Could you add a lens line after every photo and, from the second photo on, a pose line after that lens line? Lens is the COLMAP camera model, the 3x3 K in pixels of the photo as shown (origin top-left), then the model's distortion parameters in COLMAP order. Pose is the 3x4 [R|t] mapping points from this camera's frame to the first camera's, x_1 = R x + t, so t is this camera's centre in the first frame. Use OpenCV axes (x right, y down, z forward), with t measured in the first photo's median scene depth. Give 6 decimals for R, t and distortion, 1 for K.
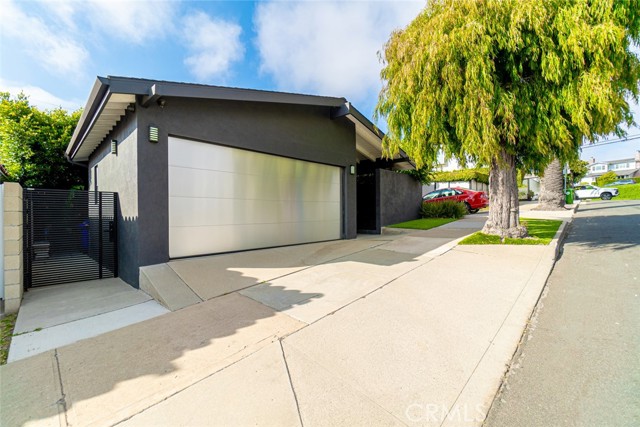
lens RADIAL K [[269.0, 0, 317.0], [0, 269.0, 213.0], [0, 0, 1]] dist [-0.014003, -0.000488]
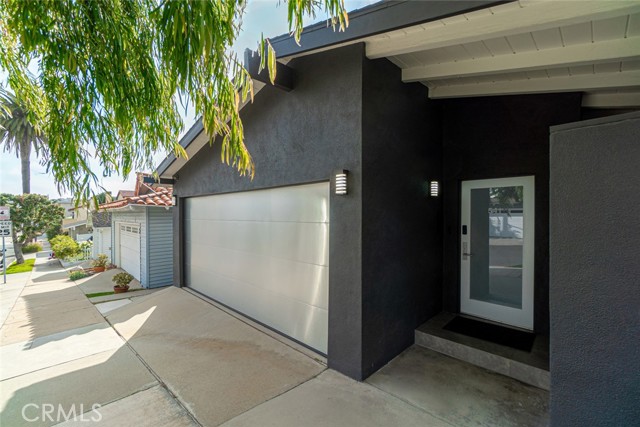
lens RADIAL K [[269.0, 0, 317.0], [0, 269.0, 213.0], [0, 0, 1]] dist [-0.014003, -0.000488]
pose [[-0.002208, 0.008554, -0.999961, 0.777983], [0.001480, 0.999962, 0.008550, -0.205553], [0.999996, -0.001461, -0.002220, 1.514004]]
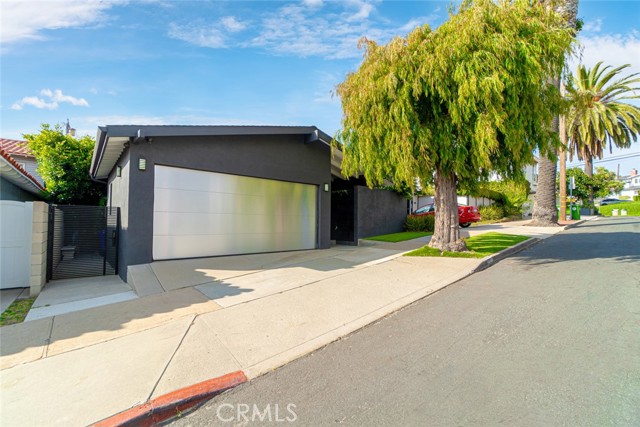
lens RADIAL K [[269.0, 0, 317.0], [0, 269.0, 213.0], [0, 0, 1]] dist [-0.014003, -0.000488]
pose [[0.996877, 0.013182, -0.077857, 0.279383], [-0.016310, 0.999079, -0.039677, -0.014037], [0.077262, 0.040823, 0.996175, -0.185497]]
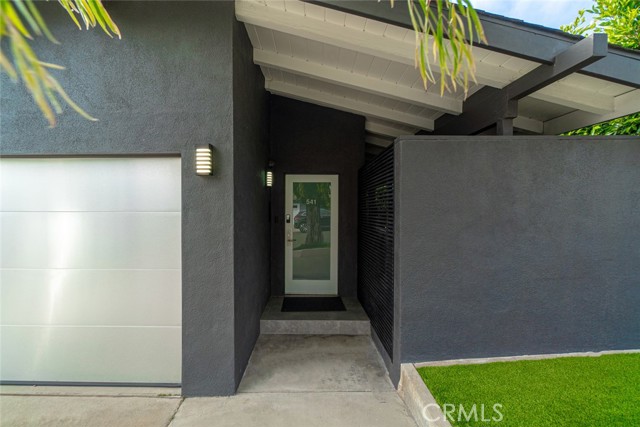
lens RADIAL K [[269.0, 0, 317.0], [0, 269.0, 213.0], [0, 0, 1]] dist [-0.014003, -0.000488]
pose [[0.704293, 0.028828, -0.709323, 0.657974], [-0.012689, 0.999527, 0.028023, -0.190066], [0.709796, -0.010735, 0.704326, 1.375899]]
